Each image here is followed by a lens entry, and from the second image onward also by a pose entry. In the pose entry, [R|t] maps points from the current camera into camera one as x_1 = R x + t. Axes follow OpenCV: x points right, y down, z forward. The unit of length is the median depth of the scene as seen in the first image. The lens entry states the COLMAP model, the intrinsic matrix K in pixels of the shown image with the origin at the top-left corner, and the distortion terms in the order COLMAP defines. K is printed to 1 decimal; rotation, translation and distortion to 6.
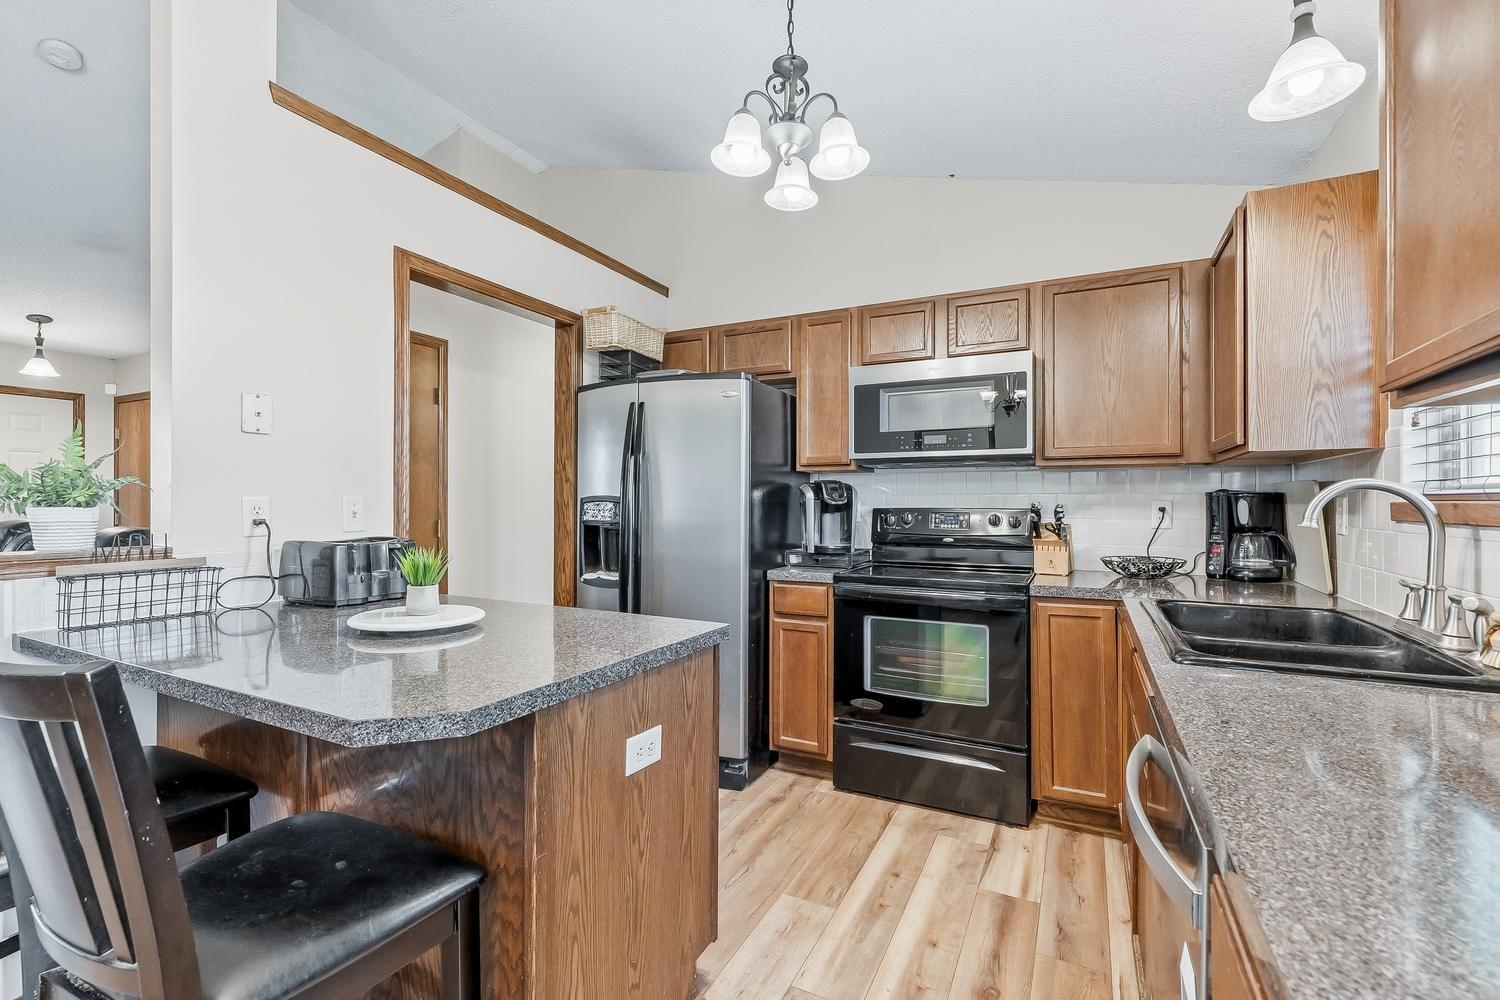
lens RADIAL K [[660.8, 0, 750.0], [0, 660.8, 500.0], [0, 0, 1]] dist [0.001808, 0.000158]
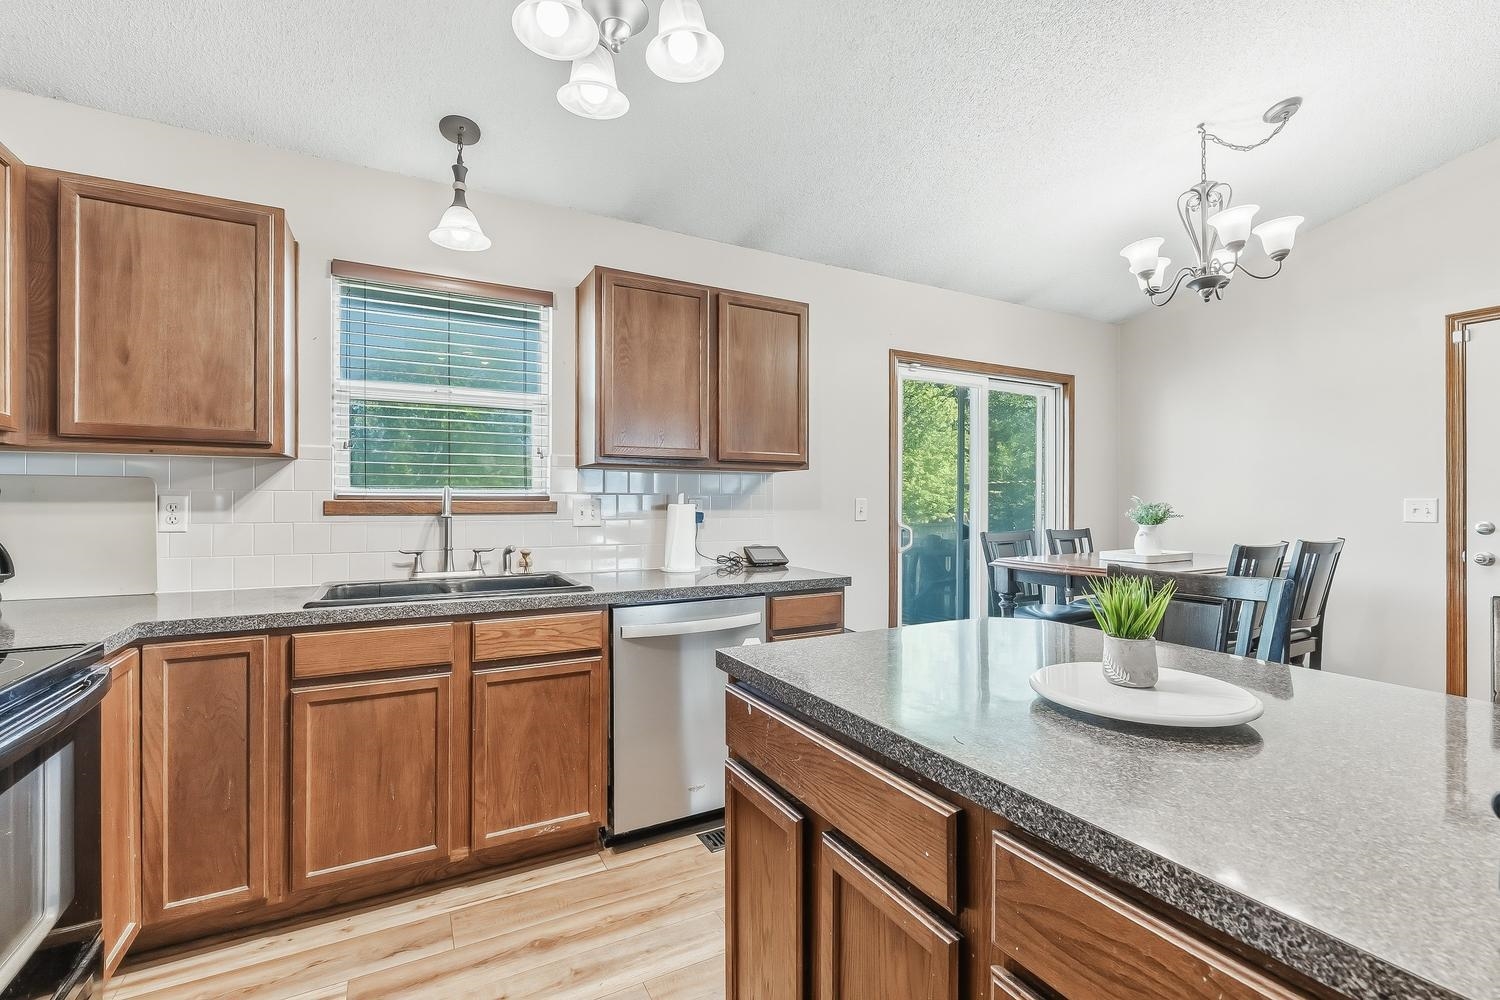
lens RADIAL K [[660.7, 0, 752.6], [0, 660.7, 501.9], [0, 0, 1]] dist [-0.001415, -0.000254]
pose [[-0.824142, -0.002551, 0.566377, -0.347255], [-0.004414, 0.999988, -0.001918, 0.002926], [-0.566365, -0.004080, -0.824144, 1.070441]]
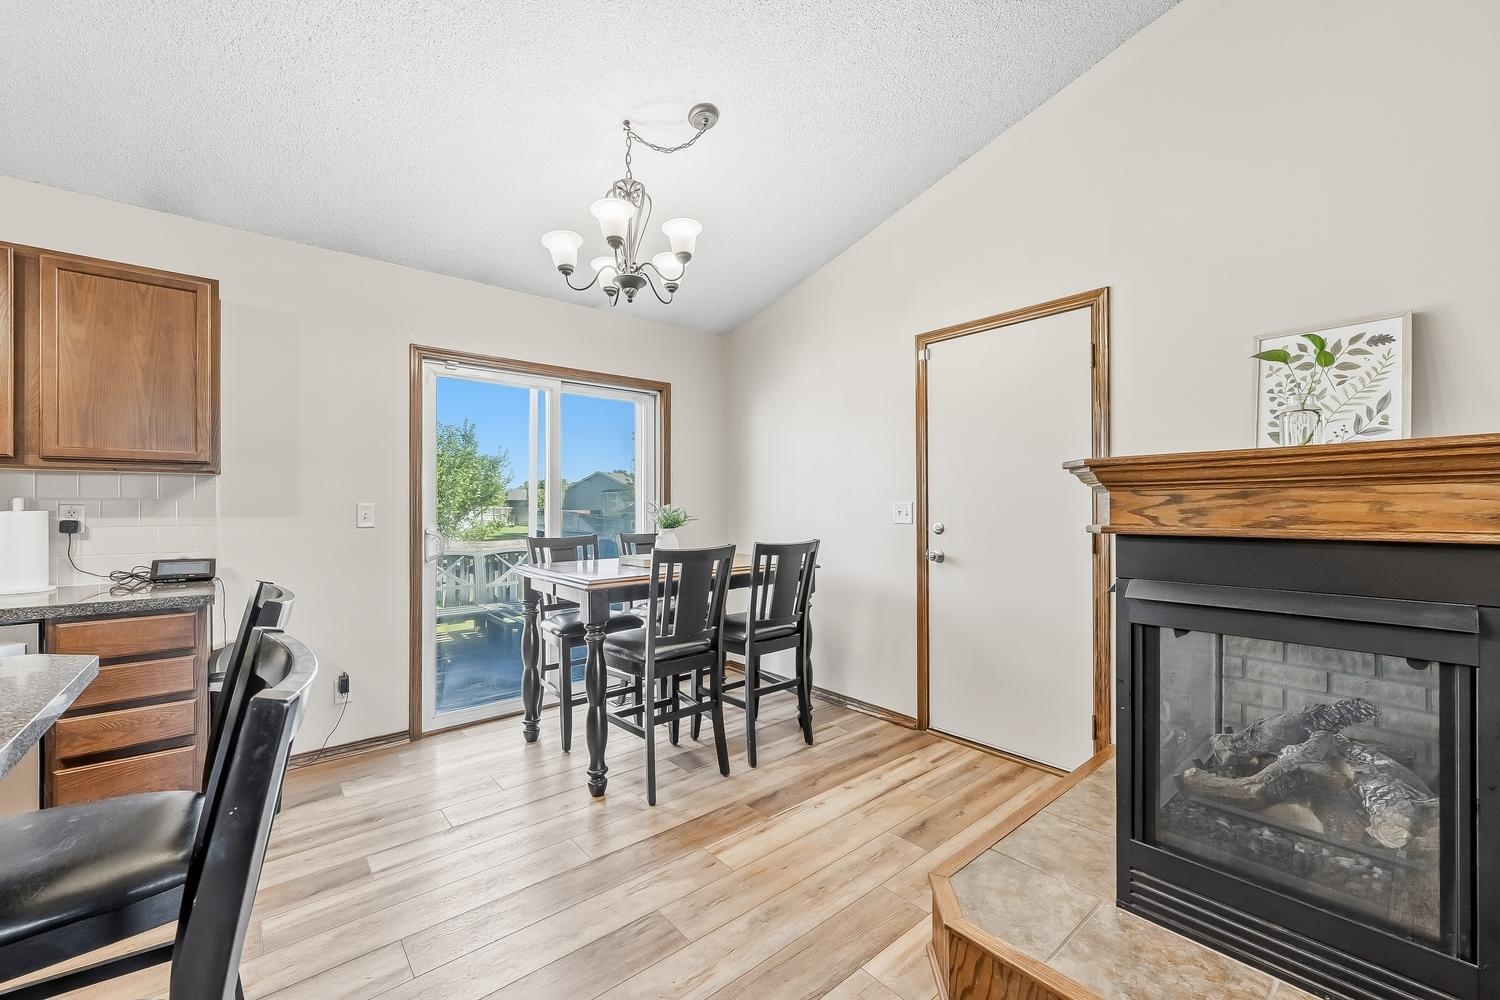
lens RADIAL K [[590.0, 0, 742.8], [0, 590.0, 503.6], [0, 0, 1]] dist [-0.000660, 0.000217]
pose [[-0.919995, 0.000410, 0.391931, -0.863511], [-0.000997, 0.999994, -0.003386, -0.003179], [-0.391930, -0.003506, -0.919989, 0.581110]]
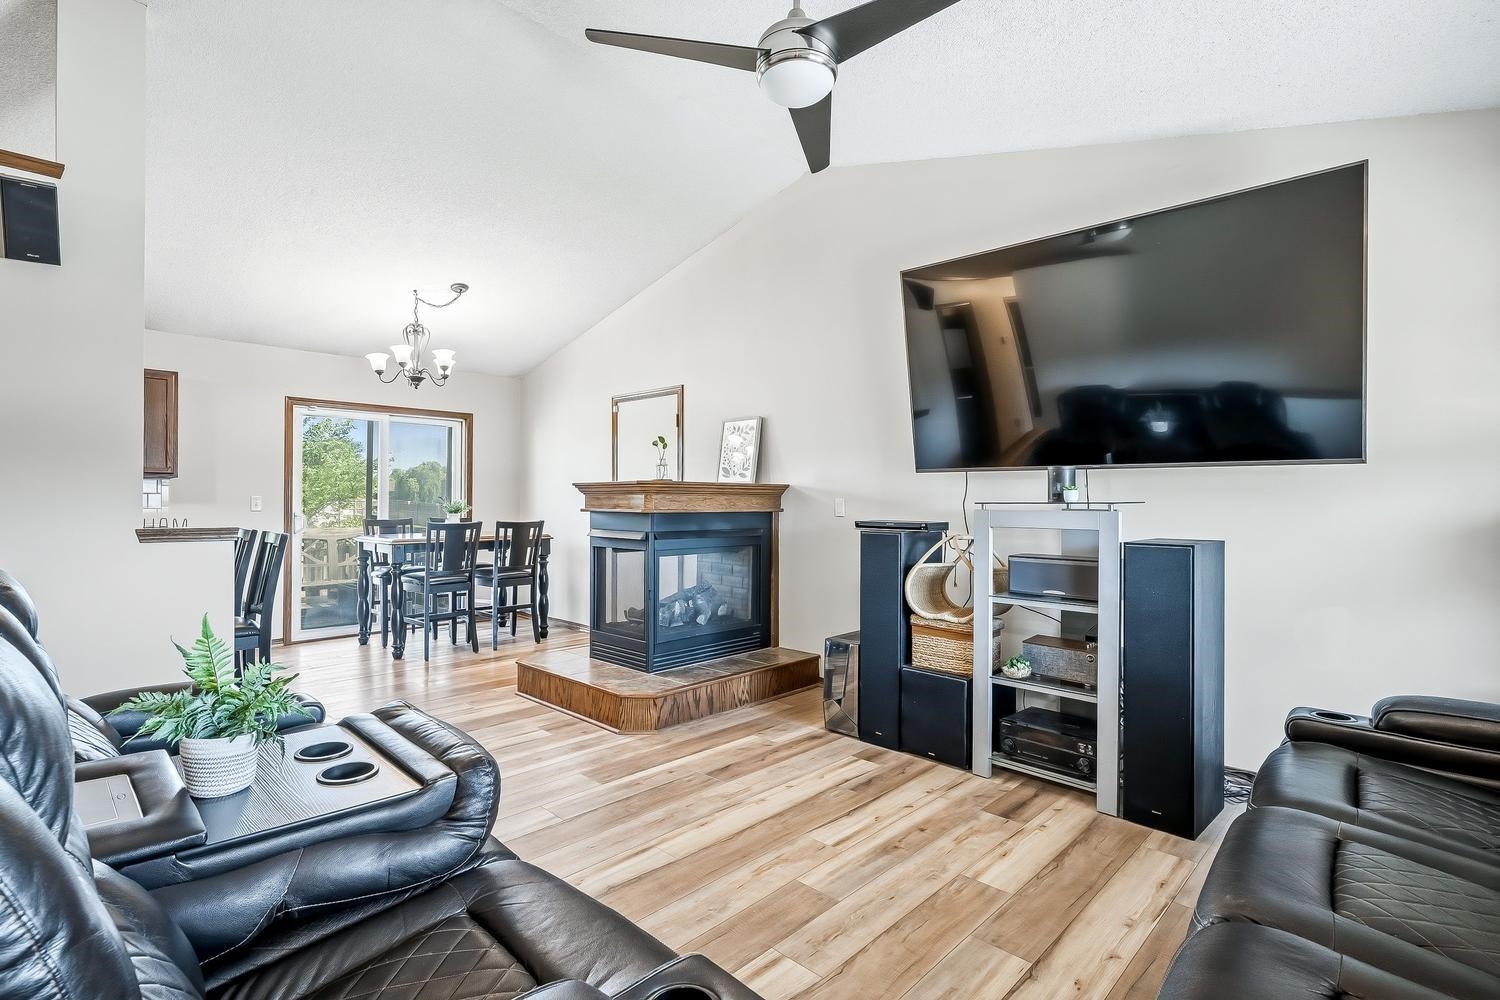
lens RADIAL K [[715.1, 0, 750.0], [0, 715.1, 500.0], [0, 0, 1]] dist [-0.001757, -0.000145]
pose [[-0.954522, -0.008415, 0.298022, -1.867784], [-0.009636, 0.999950, -0.002627, -0.004035], [-0.297985, -0.005379, -0.954555, 1.475818]]
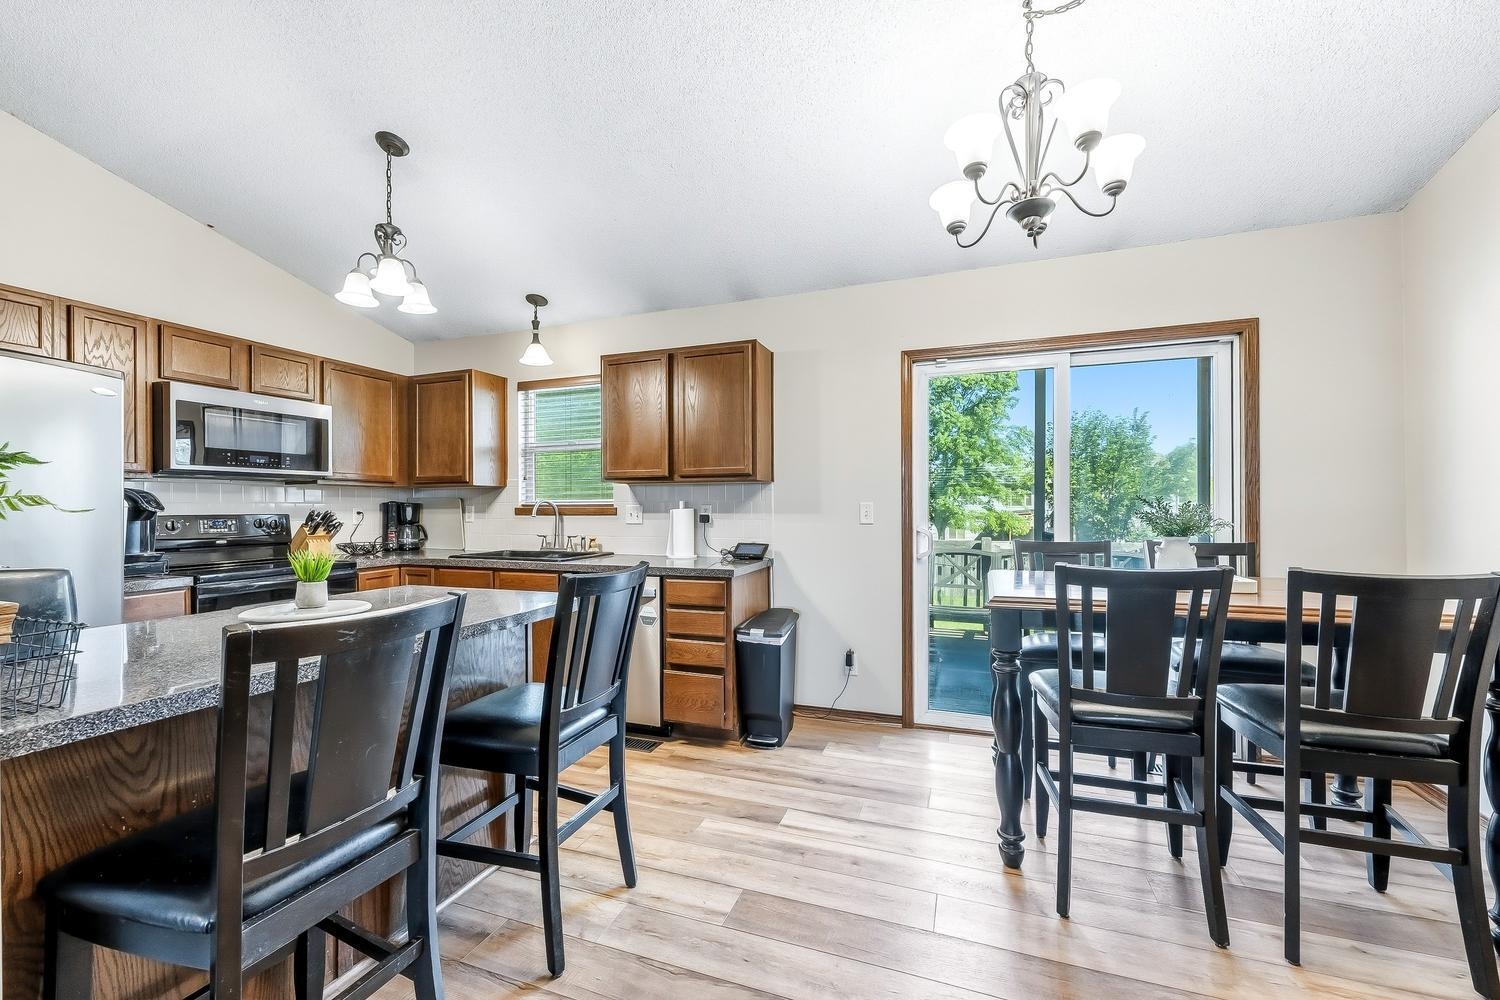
lens RADIAL K [[603.2, 0, 749.3], [0, 603.2, 504.6], [0, 0, 1]] dist [0.001978, 0.000086]
pose [[-0.110510, 0.002058, 0.993873, -1.014992], [0.002505, 0.999995, -0.001792, -0.001469], [-0.993872, 0.002291, -0.110514, 0.220526]]
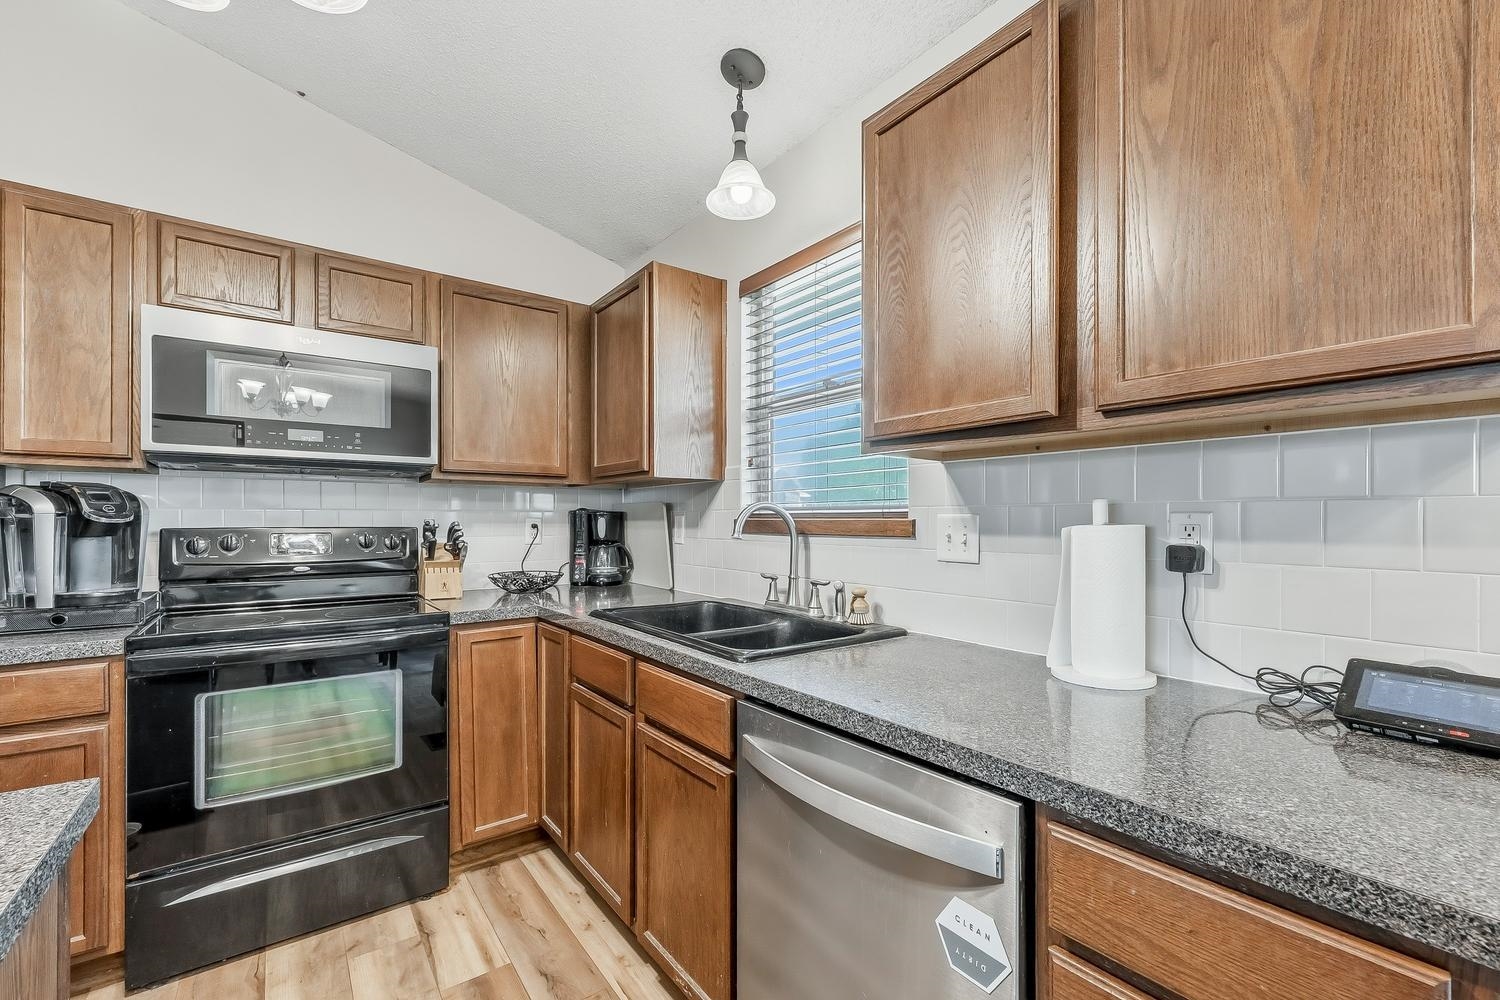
lens RADIAL K [[632.5, 0, 751.4], [0, 632.5, 518.7], [0, 0, 1]] dist [0.000247, 0.000206]
pose [[0.442858, 0.000891, 0.896591, -0.146022], [-0.002287, 0.999997, 0.000136, 0.001387], [-0.896589, -0.002111, 0.442859, 0.246105]]
